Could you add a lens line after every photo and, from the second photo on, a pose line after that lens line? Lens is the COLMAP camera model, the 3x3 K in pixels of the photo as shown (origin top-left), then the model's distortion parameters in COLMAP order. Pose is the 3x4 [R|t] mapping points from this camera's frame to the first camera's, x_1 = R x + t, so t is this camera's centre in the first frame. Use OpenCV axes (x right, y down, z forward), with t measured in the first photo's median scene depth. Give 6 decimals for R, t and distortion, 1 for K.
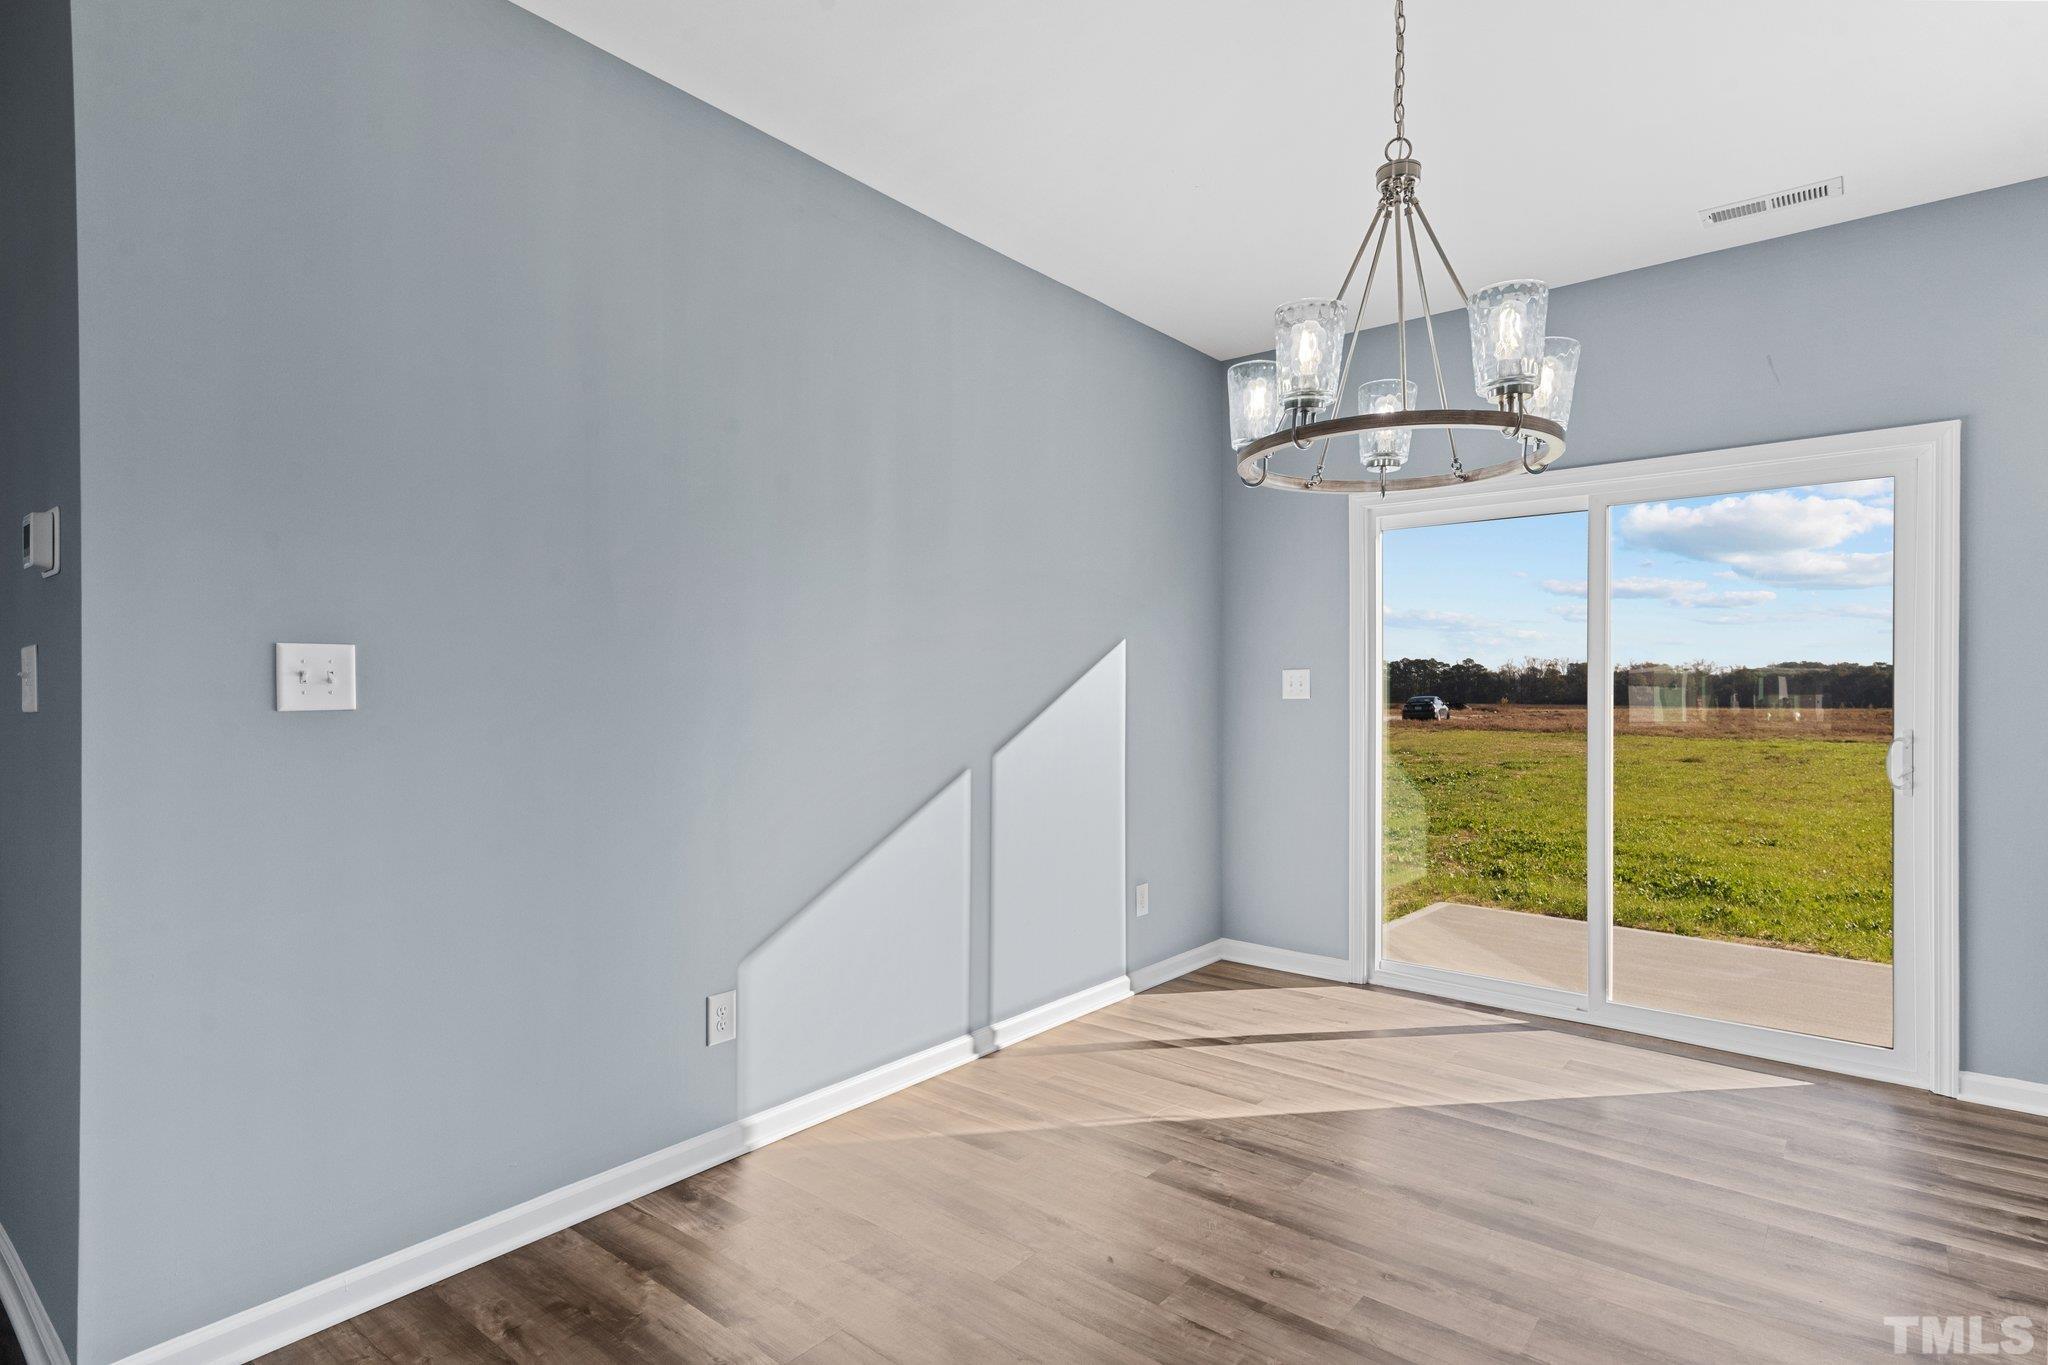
lens RADIAL K [[1047.9, 0, 1028.1], [0, 1047.9, 701.2], [0, 0, 1]] dist [0.019231, -0.000025]
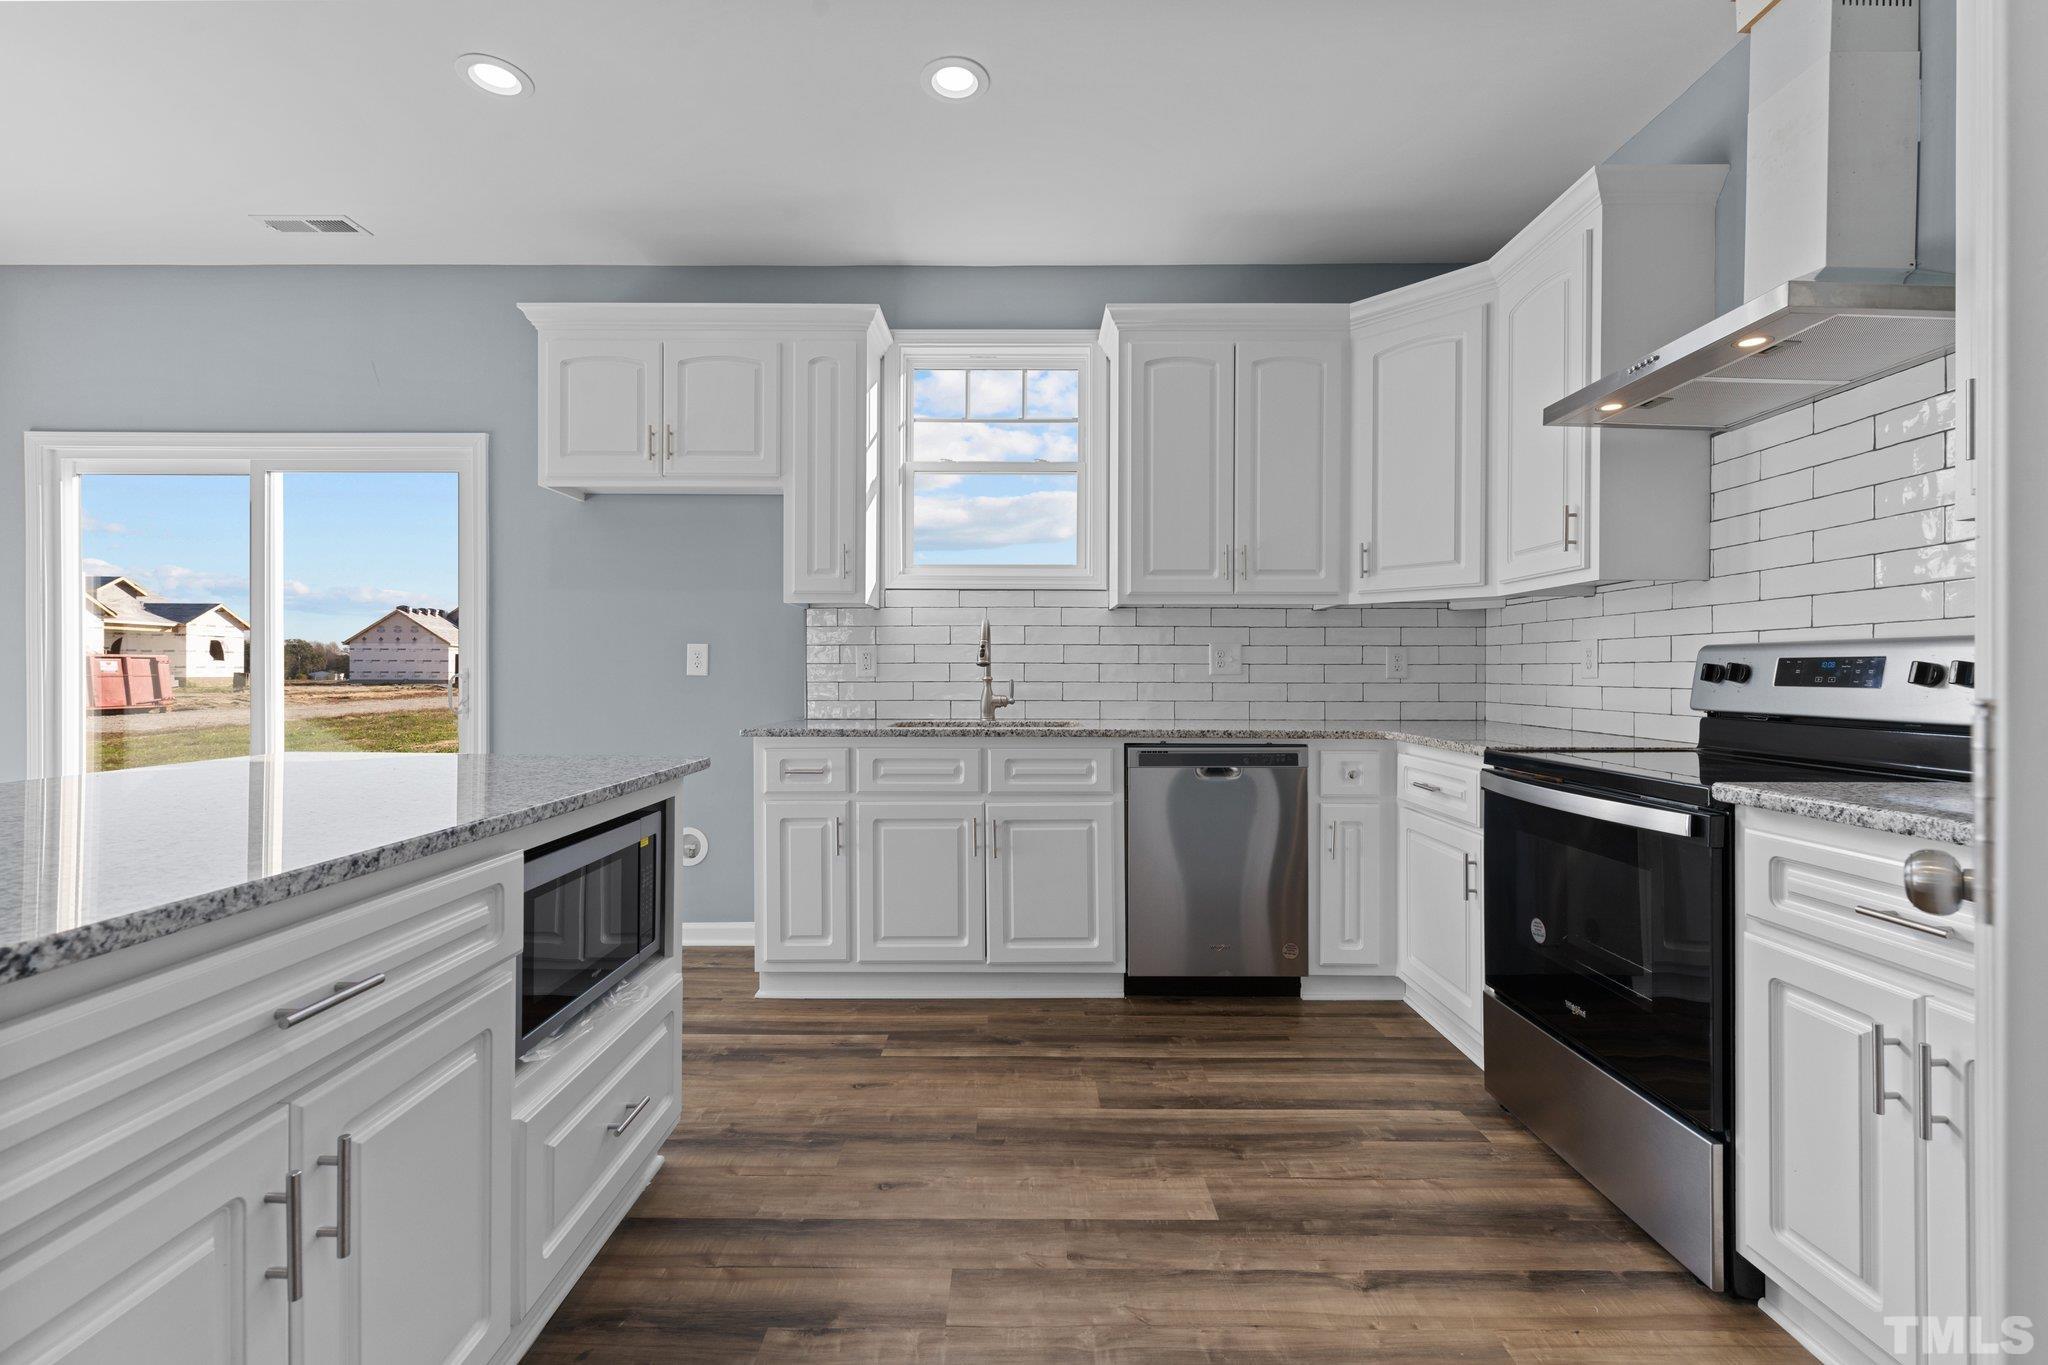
lens RADIAL K [[883.8, 0, 1028.2], [0, 883.8, 678.4], [0, 0, 1]] dist [0.005132, -0.005020]
pose [[0.778764, -0.002200, 0.627313, 0.685269], [0.001042, 0.999997, 0.002214, 0.037542], [-0.627316, -0.001071, 0.778764, -0.273293]]
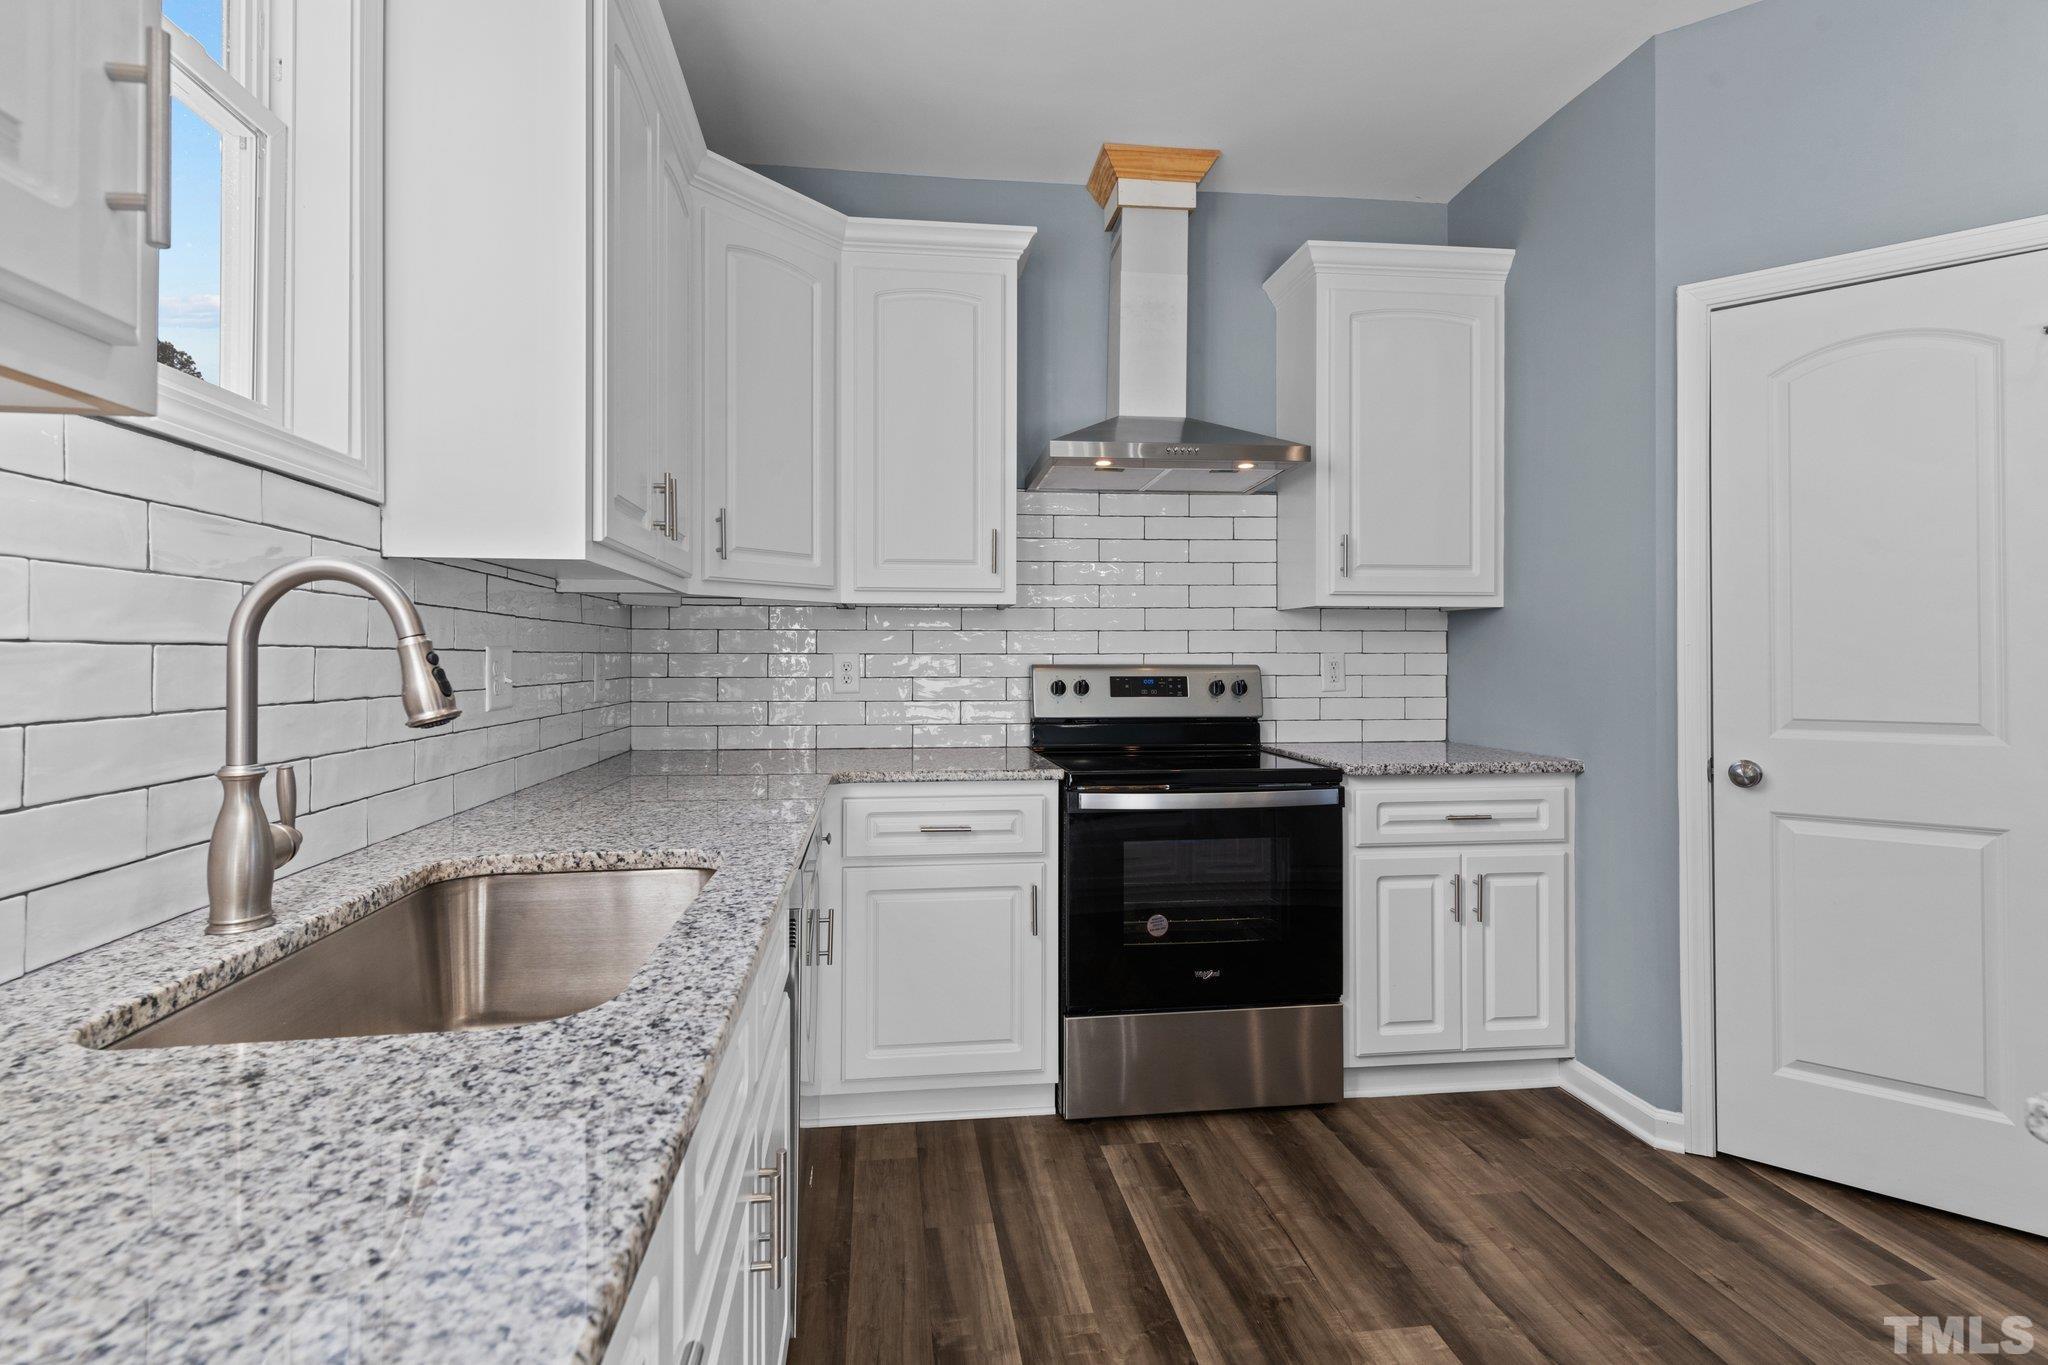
lens RADIAL K [[971.4, 0, 996.6], [0, 971.4, 649.1], [0, 0, 1]] dist [0.006486, -0.000080]
pose [[-0.717955, 0.008064, 0.696042, 0.914162], [0.004564, 0.999966, -0.006878, 0.004709], [-0.696074, -0.001762, -0.717968, 0.625035]]
